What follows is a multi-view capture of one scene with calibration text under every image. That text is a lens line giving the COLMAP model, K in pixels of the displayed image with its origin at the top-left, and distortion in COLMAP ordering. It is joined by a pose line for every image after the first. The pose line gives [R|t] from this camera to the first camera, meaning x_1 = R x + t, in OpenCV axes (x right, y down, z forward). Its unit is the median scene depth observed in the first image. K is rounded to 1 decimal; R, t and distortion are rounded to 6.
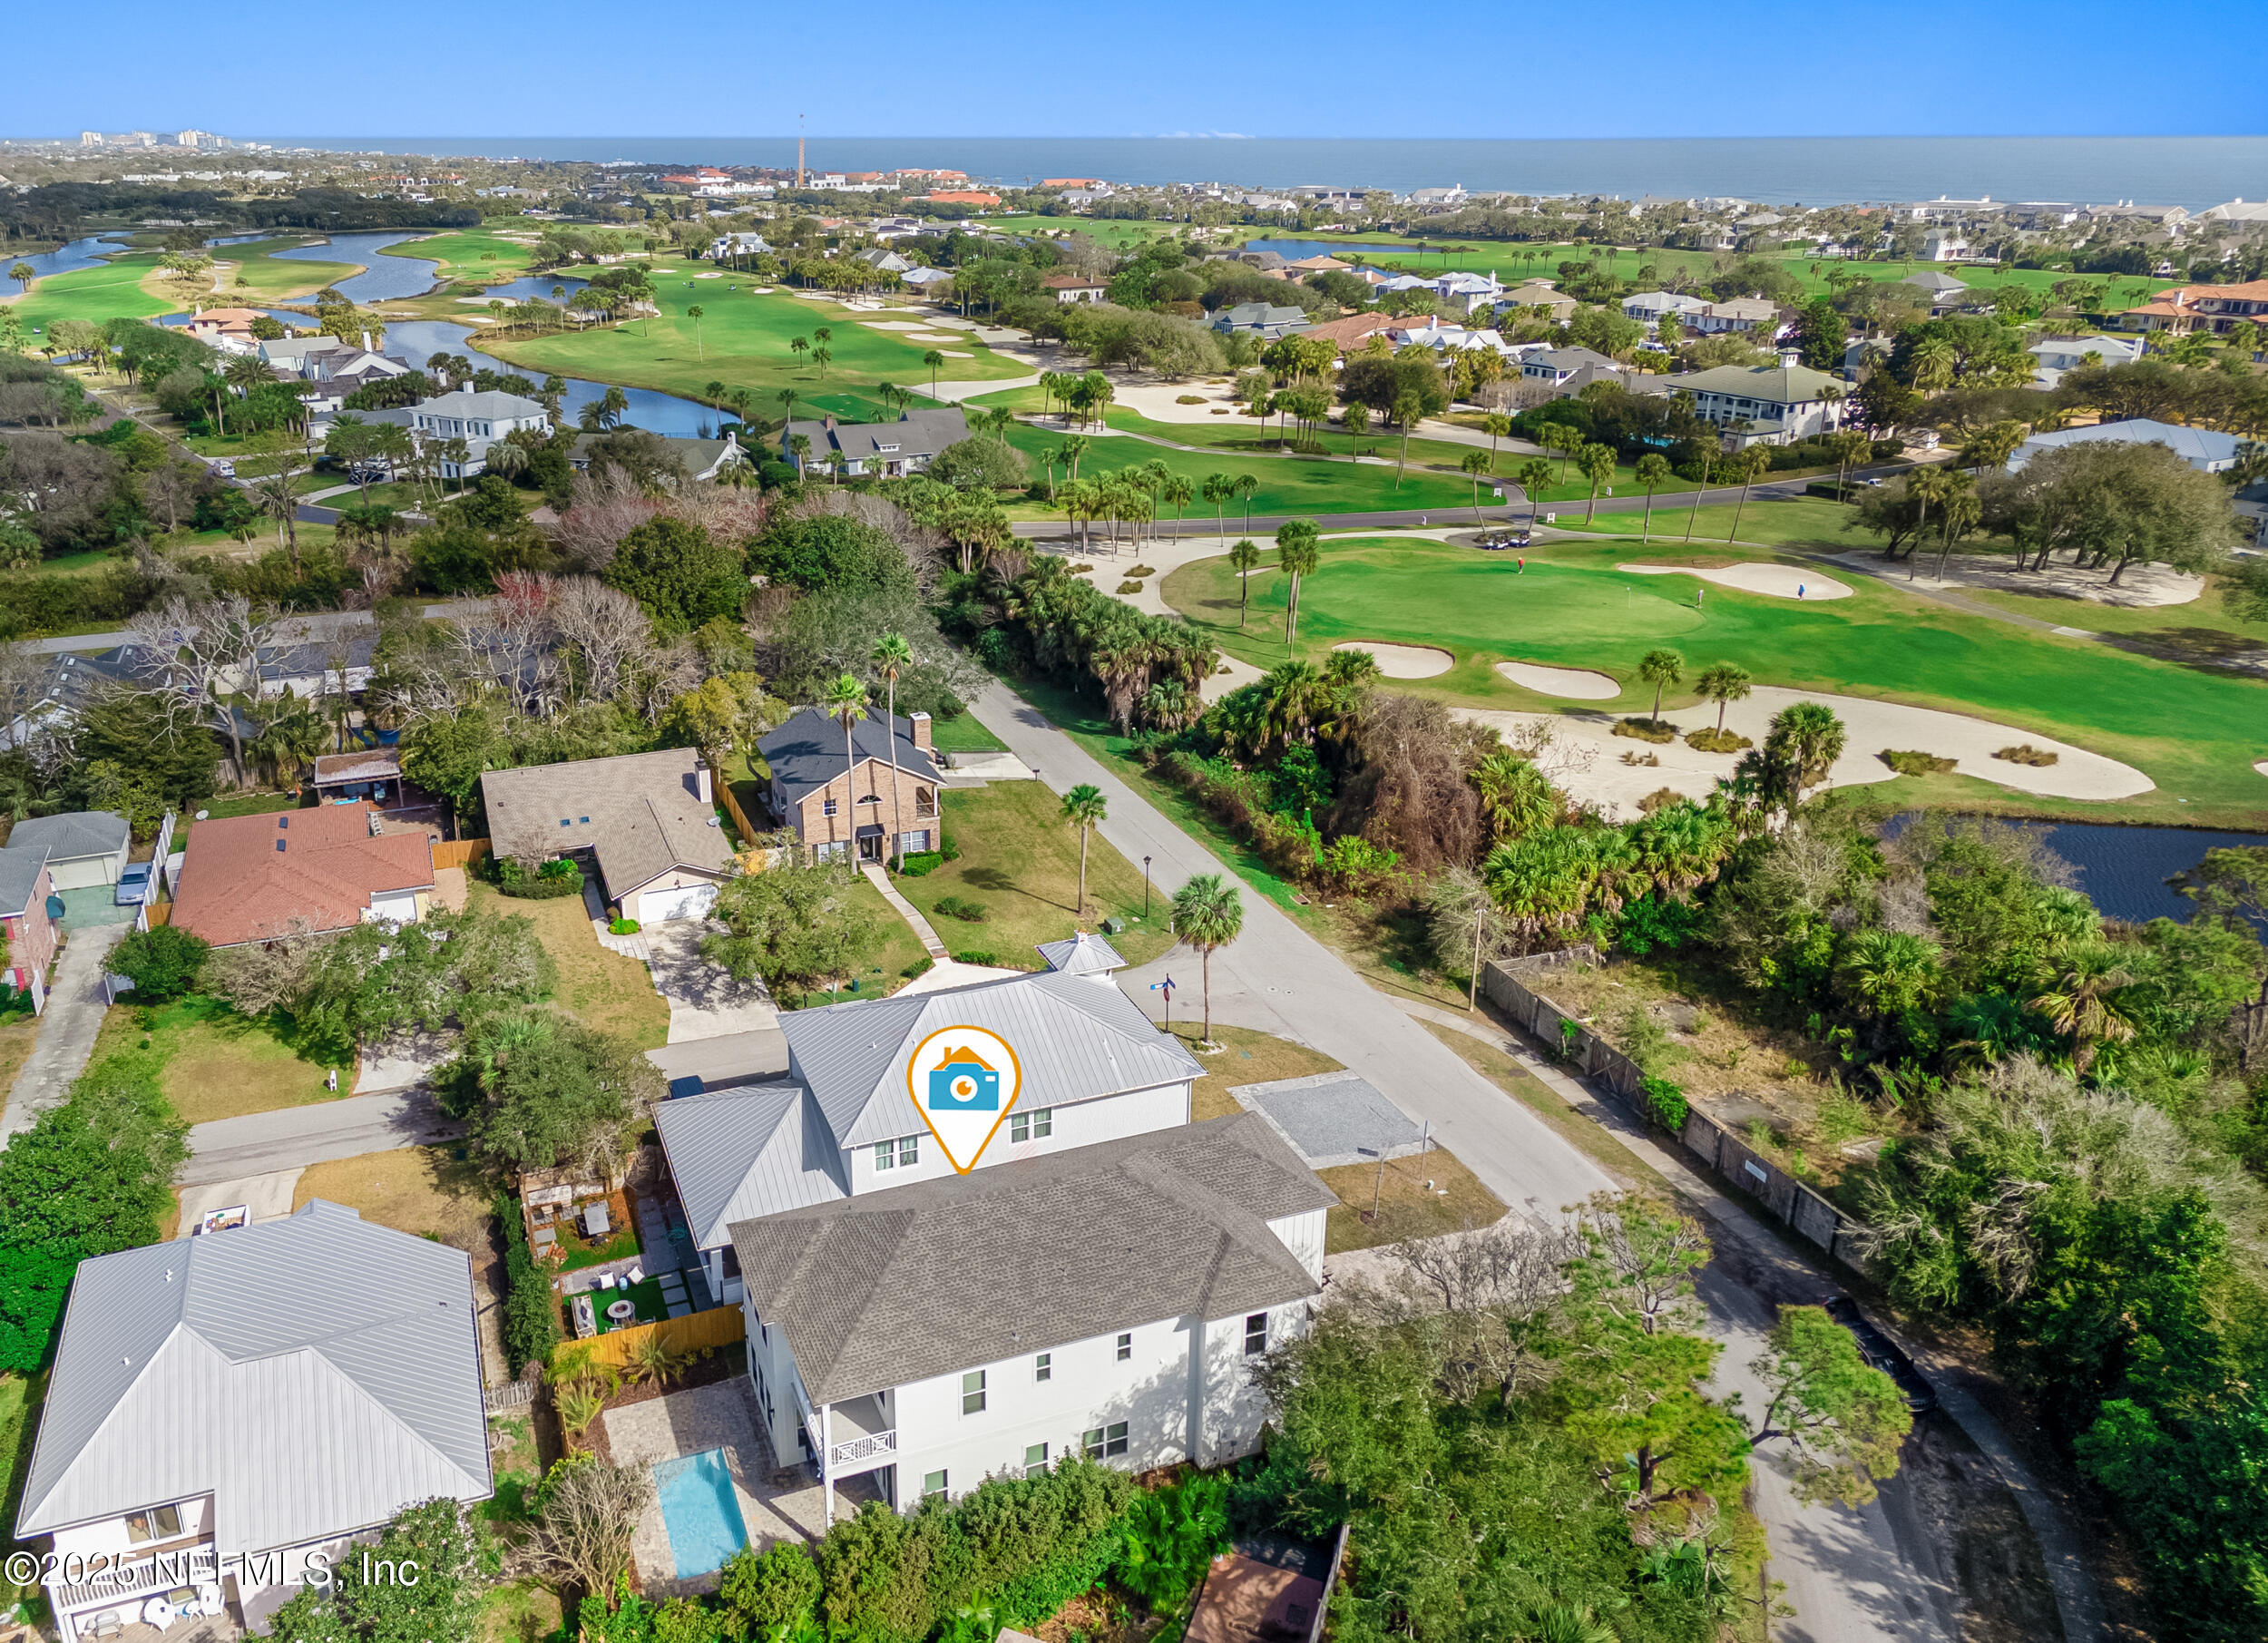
lens RADIAL K [[1769.9, 0, 1134.0], [0, 1769.9, 821.5], [0, 0, 1]] dist [0.147935, -0.195786]
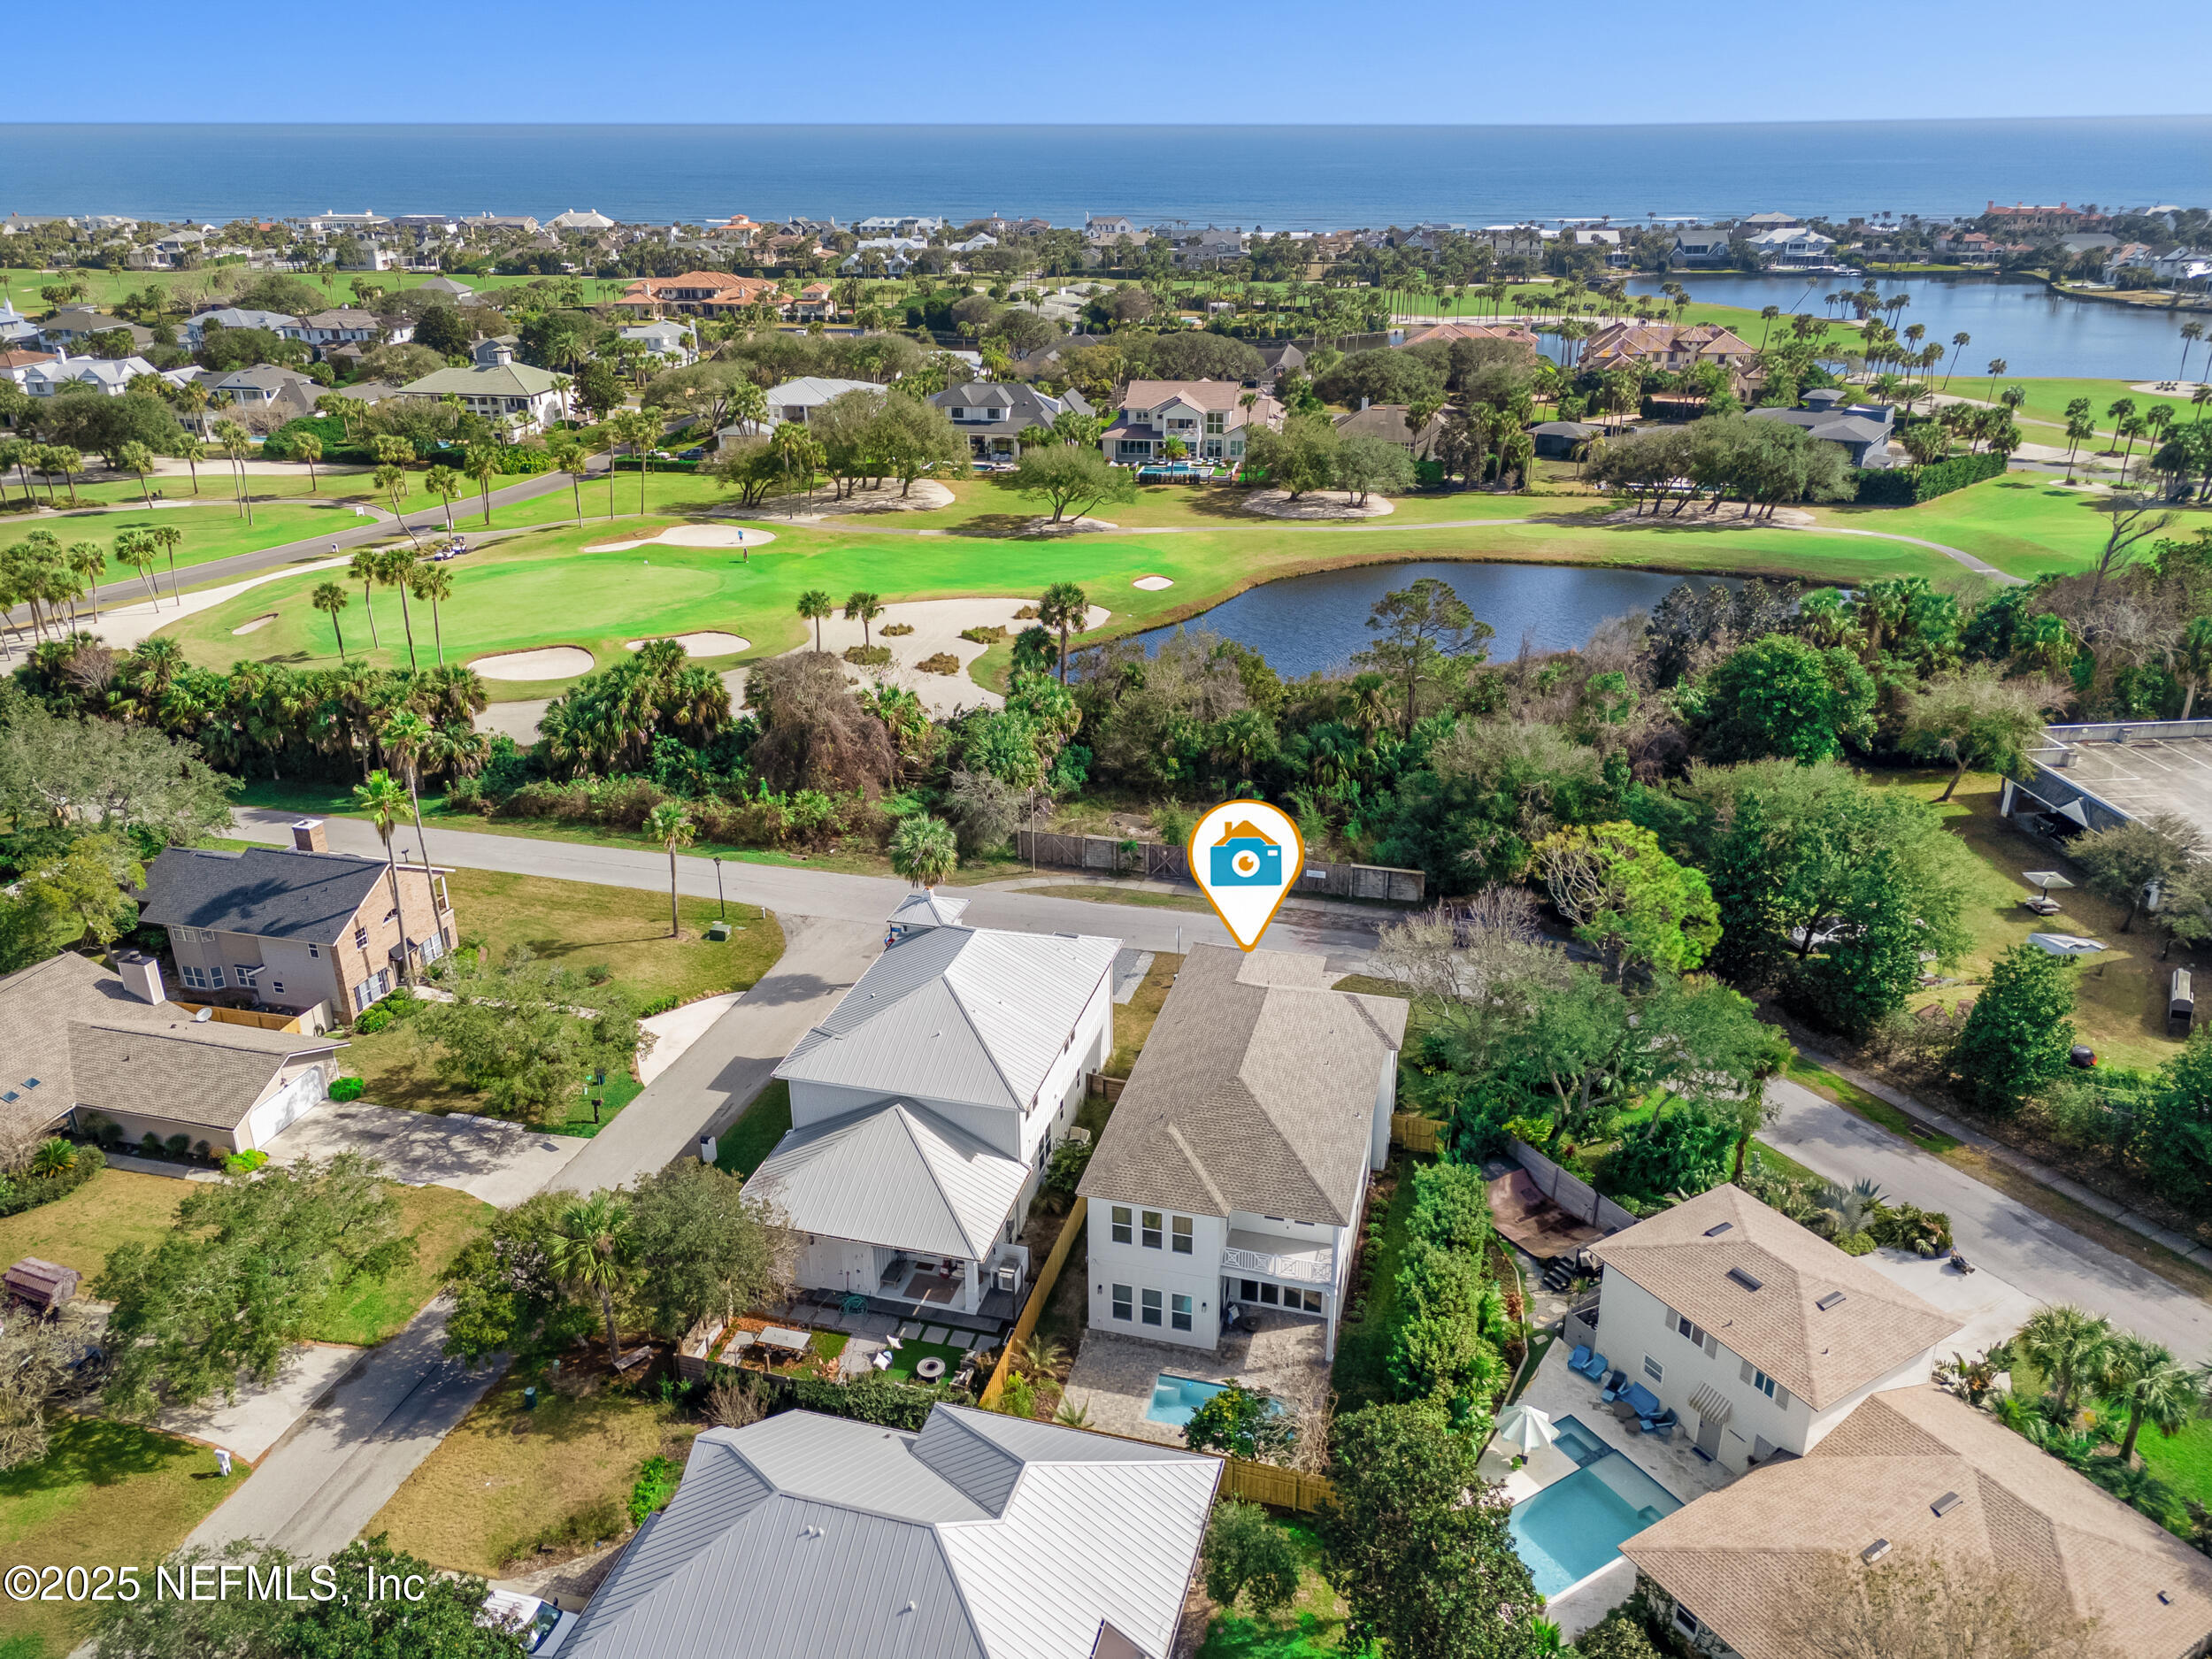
lens RADIAL K [[1696.0, 0, 1106.0], [0, 1696.0, 829.5], [0, 0, 1]] dist [0.090417, -0.098987]
pose [[0.538557, -0.307736, 0.784382, -0.554112], [0.300295, 0.939891, 0.162564, -0.075660], [-0.787260, 0.147996, 0.598597, 0.214812]]
